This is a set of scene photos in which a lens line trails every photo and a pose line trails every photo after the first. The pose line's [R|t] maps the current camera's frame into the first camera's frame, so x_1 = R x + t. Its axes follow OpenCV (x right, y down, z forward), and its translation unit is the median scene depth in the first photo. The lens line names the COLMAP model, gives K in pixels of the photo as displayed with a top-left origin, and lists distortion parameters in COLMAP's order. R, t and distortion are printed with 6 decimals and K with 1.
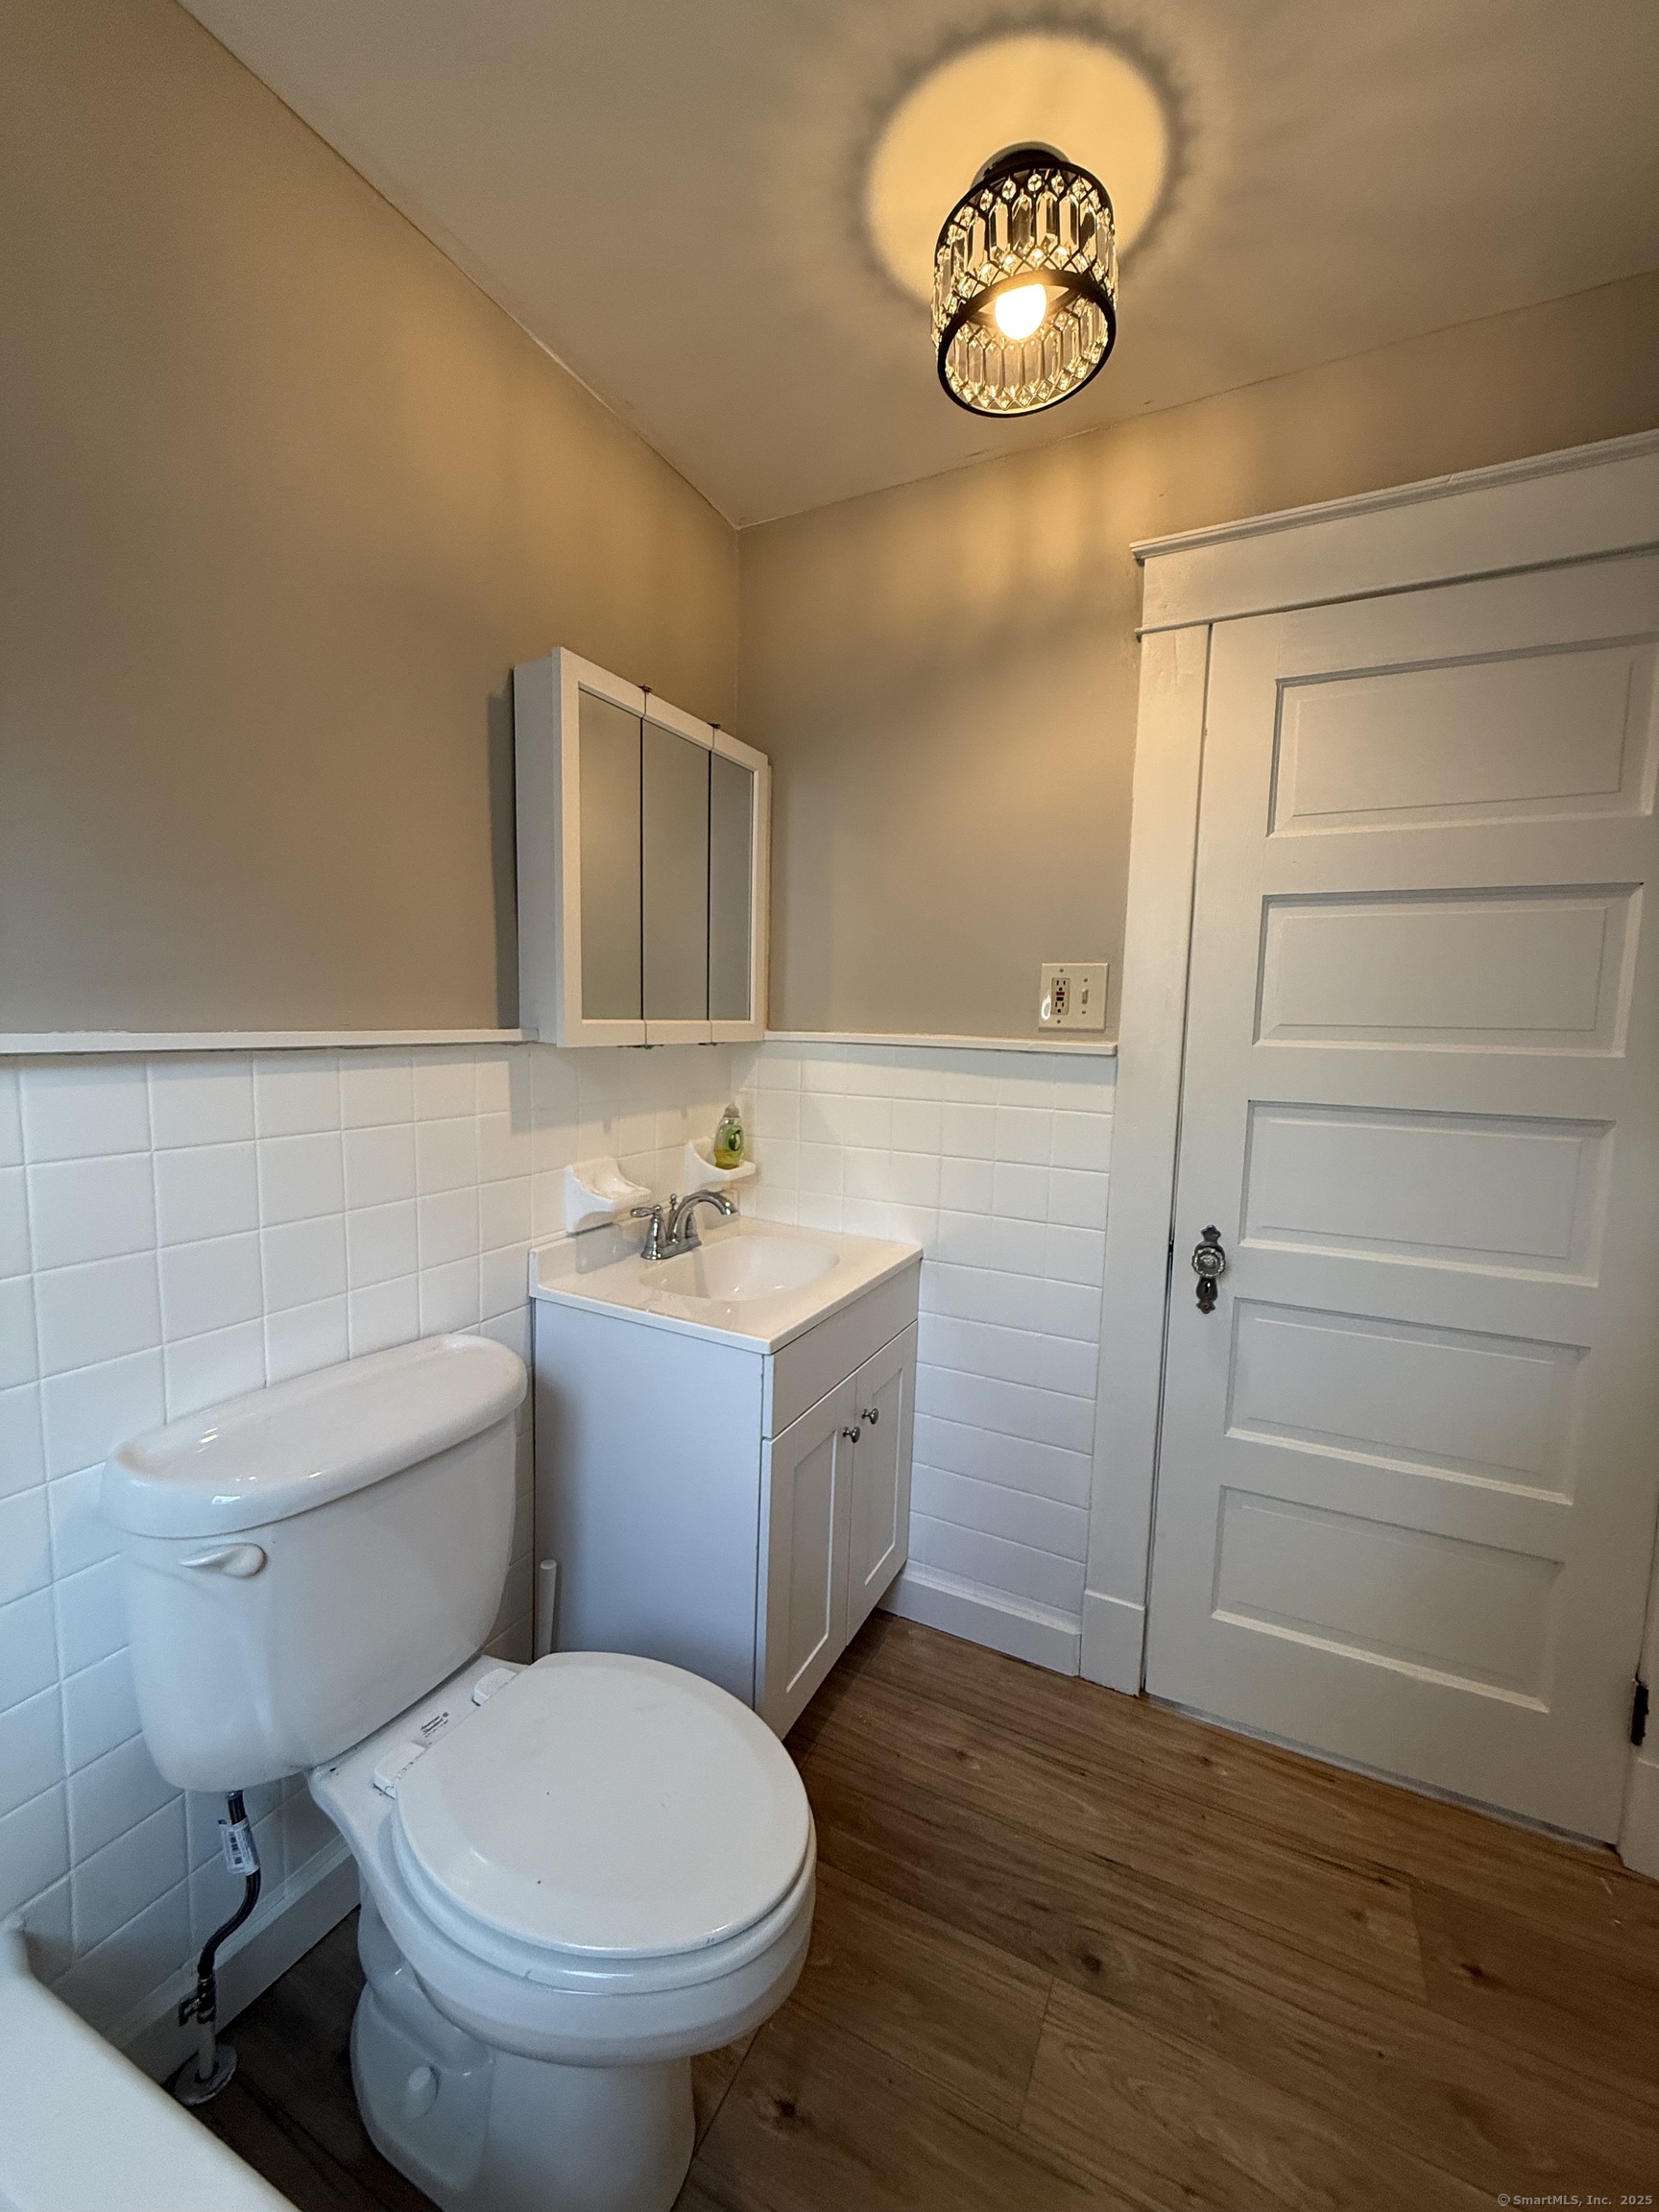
lens RADIAL K [[890.8, 0, 830.9], [0, 890.8, 1102.6], [0, 0, 1]] dist [-0.003052, -0.000537]
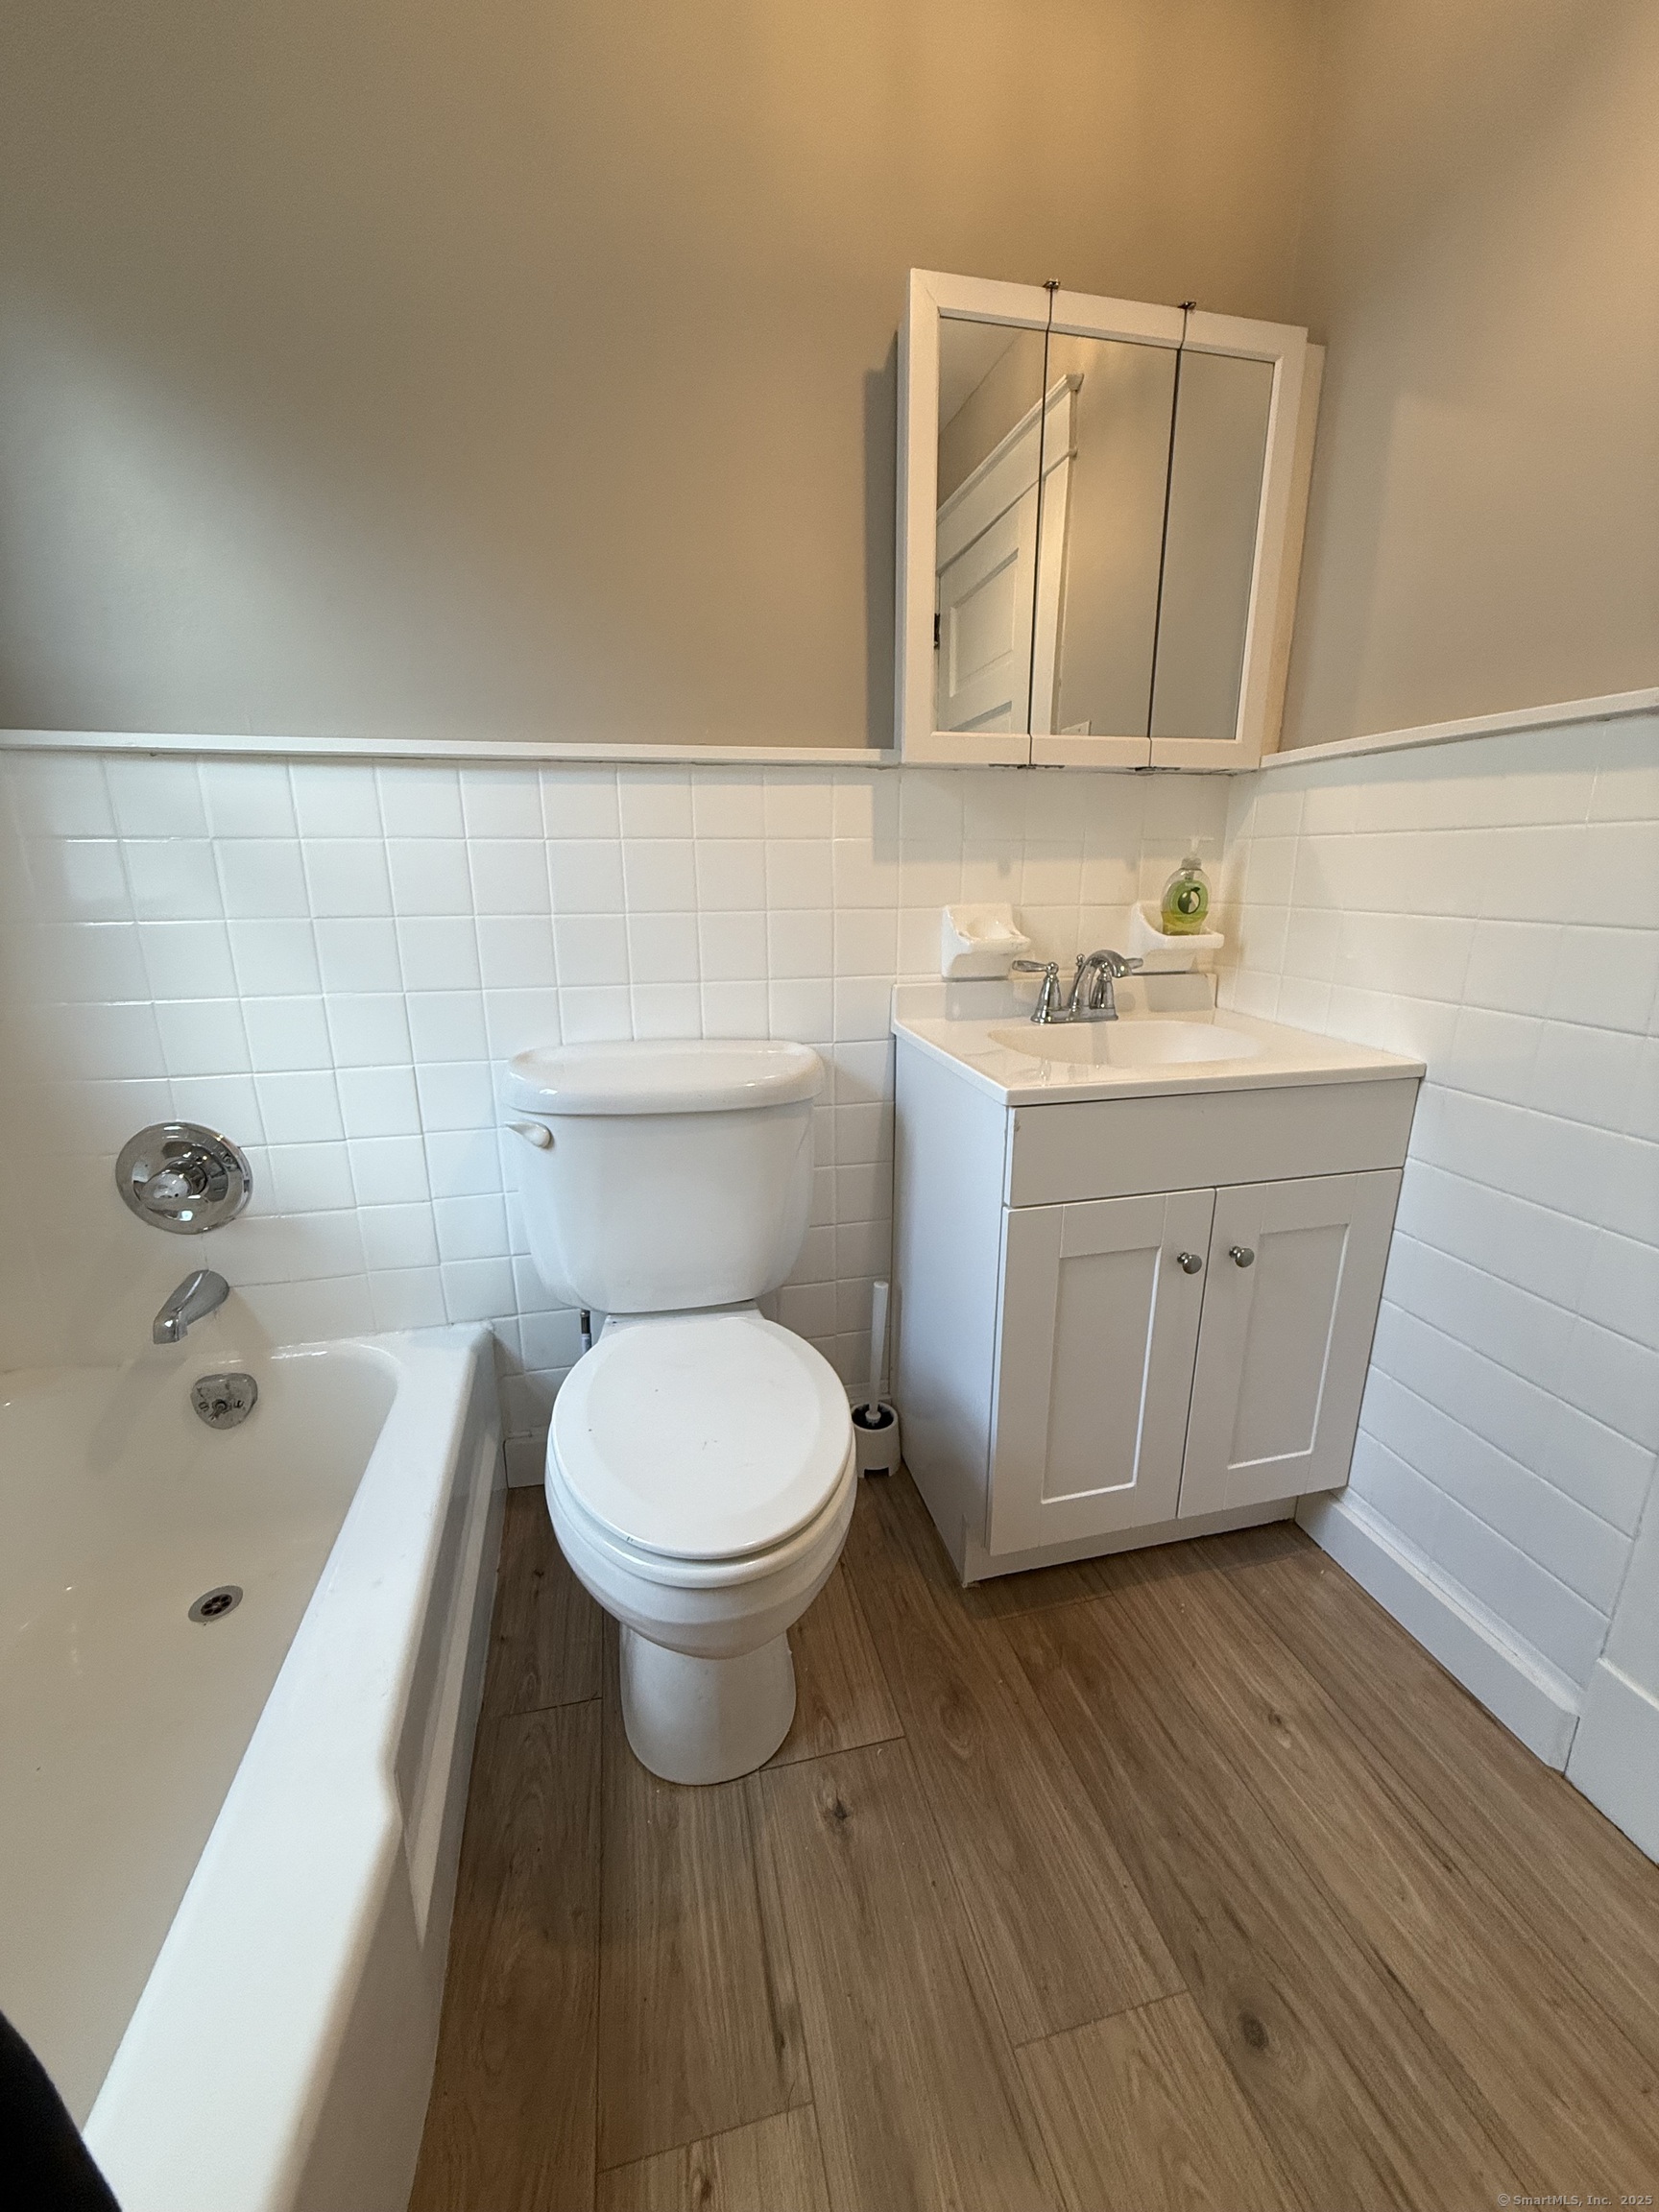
lens RADIAL K [[886.4, 0, 823.3], [0, 886.4, 1108.7], [0, 0, 1]] dist [0.000741, -0.000082]
pose [[0.637622, 0.174615, -0.750298, 0.371084], [-0.055421, 0.981846, 0.181404, 0.119521], [0.768353, -0.074085, 0.635724, 0.276436]]
